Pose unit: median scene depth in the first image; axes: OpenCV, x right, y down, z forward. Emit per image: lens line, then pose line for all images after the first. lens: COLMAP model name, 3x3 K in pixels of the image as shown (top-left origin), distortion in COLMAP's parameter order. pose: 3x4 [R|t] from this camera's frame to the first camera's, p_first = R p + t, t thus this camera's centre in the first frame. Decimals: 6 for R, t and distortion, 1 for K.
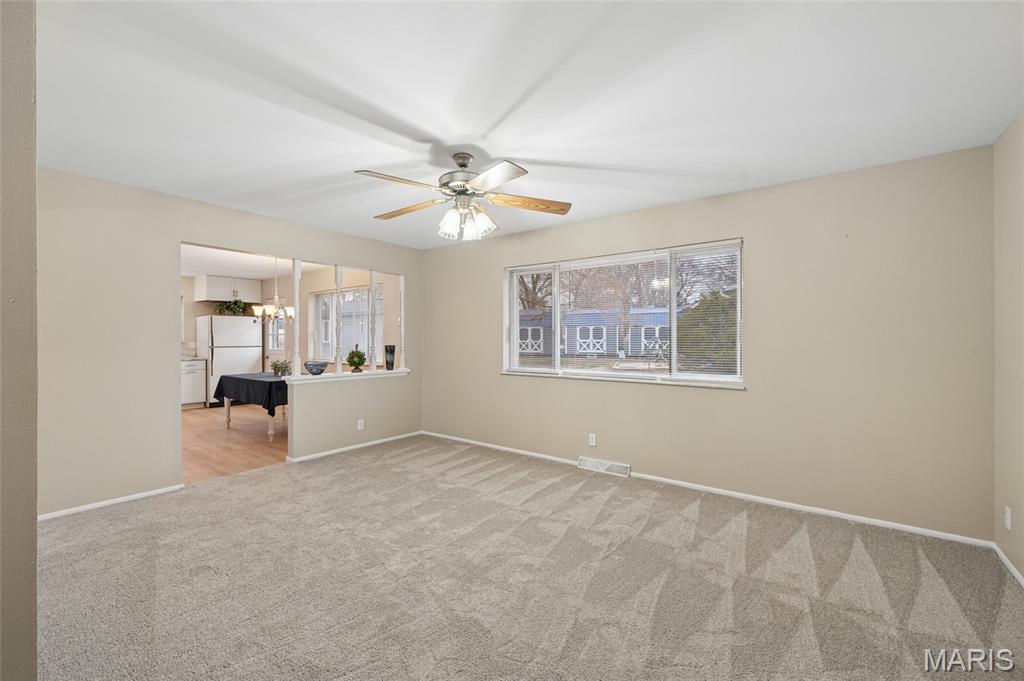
lens RADIAL K [[419.1, 0, 511.1], [0, 419.1, 340.7], [0, 0, 1]] dist [0.001047, 0.000666]
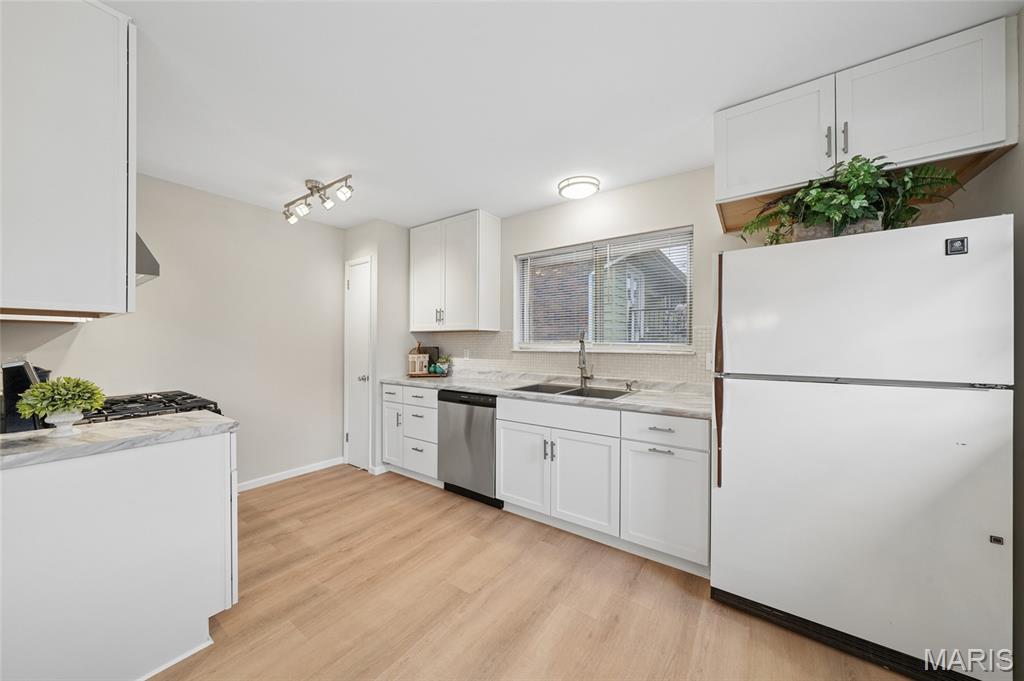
lens RADIAL K [[350.9, 0, 511.7], [0, 350.9, 344.7], [0, 0, 1]] dist [-0.002536, -0.000075]
pose [[0.033908, 0.005526, -0.999410, -0.803121], [-0.008595, 0.999949, 0.005238, -0.005158], [0.999388, 0.008413, 0.033954, 1.383159]]
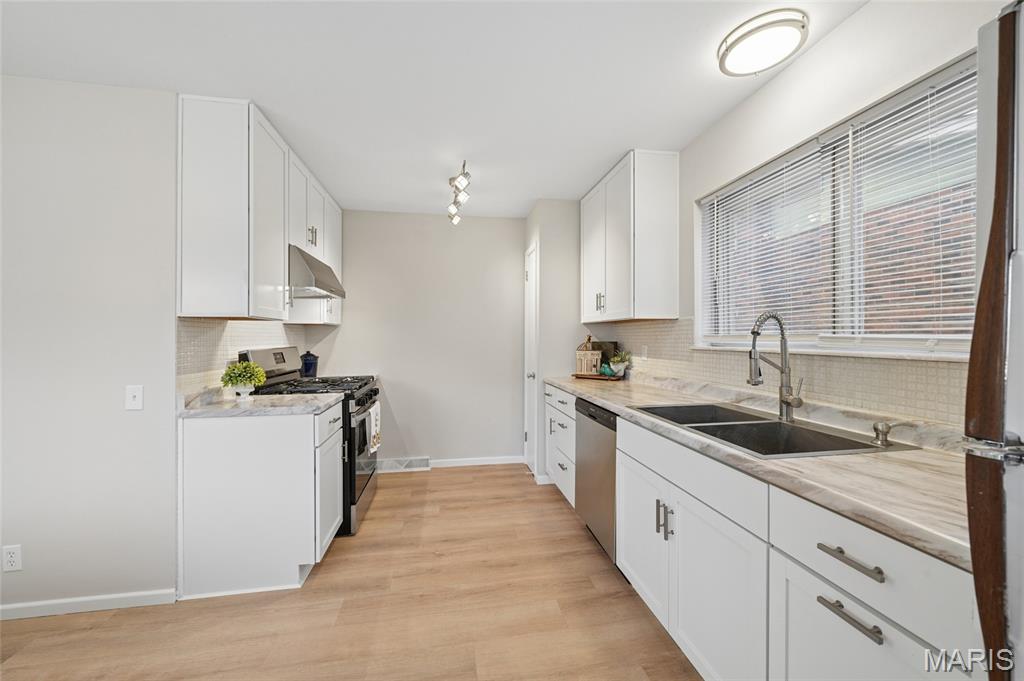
lens RADIAL K [[385.4, 0, 512.2], [0, 385.4, 337.4], [0, 0, 1]] dist [-0.001774, 0.000051]
pose [[-0.682341, 0.003794, -0.731024, -0.972616], [-0.000382, 0.999985, 0.005546, -0.006045], [0.731034, 0.004063, -0.682329, 1.572564]]
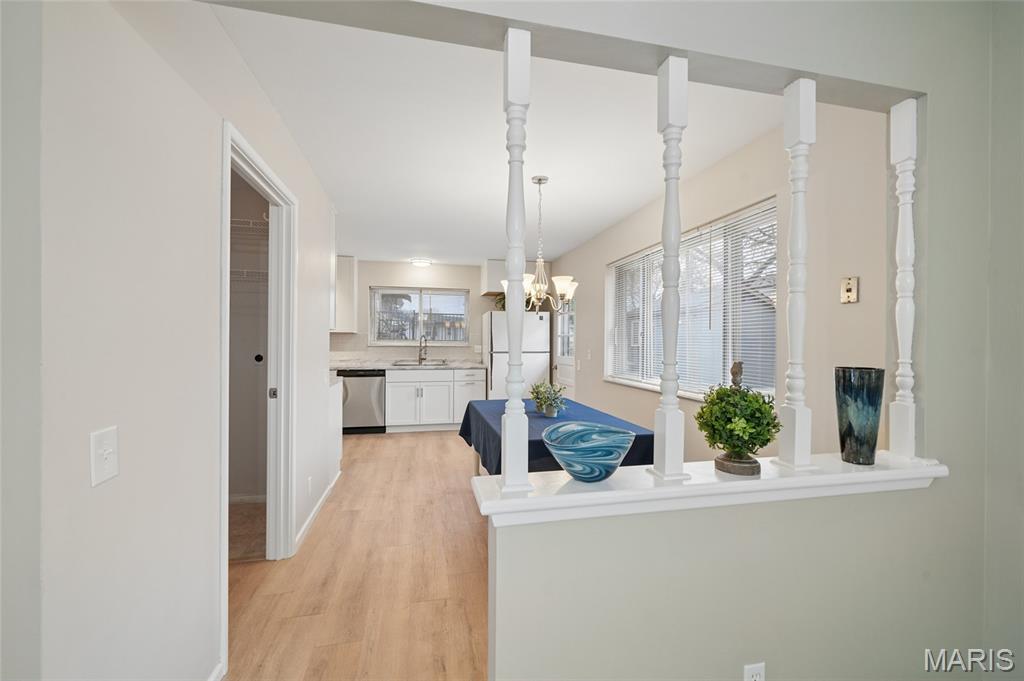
lens RADIAL K [[419.1, 0, 516.8], [0, 419.1, 341.9], [0, 0, 1]] dist [0.001047, 0.000666]
pose [[0.770546, 0.005901, -0.637357, -0.305727], [-0.010647, 0.999937, -0.003614, -0.002238], [0.637296, 0.009571, 0.770560, 0.705541]]
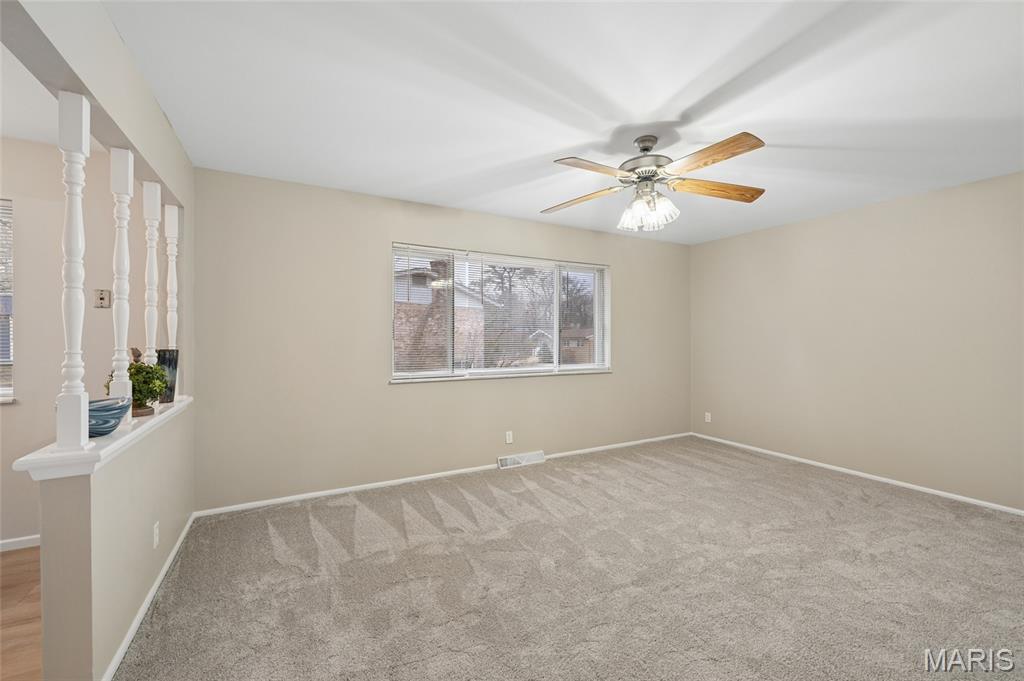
lens RADIAL K [[419.1, 0, 507.8], [0, 419.1, 338.6], [0, 0, 1]] dist [0.001047, 0.000666]
pose [[0.420135, -0.003347, 0.907455, -0.591847], [0.004501, 0.999989, 0.001604, -0.000602], [-0.907450, 0.003411, 0.420146, 0.483637]]
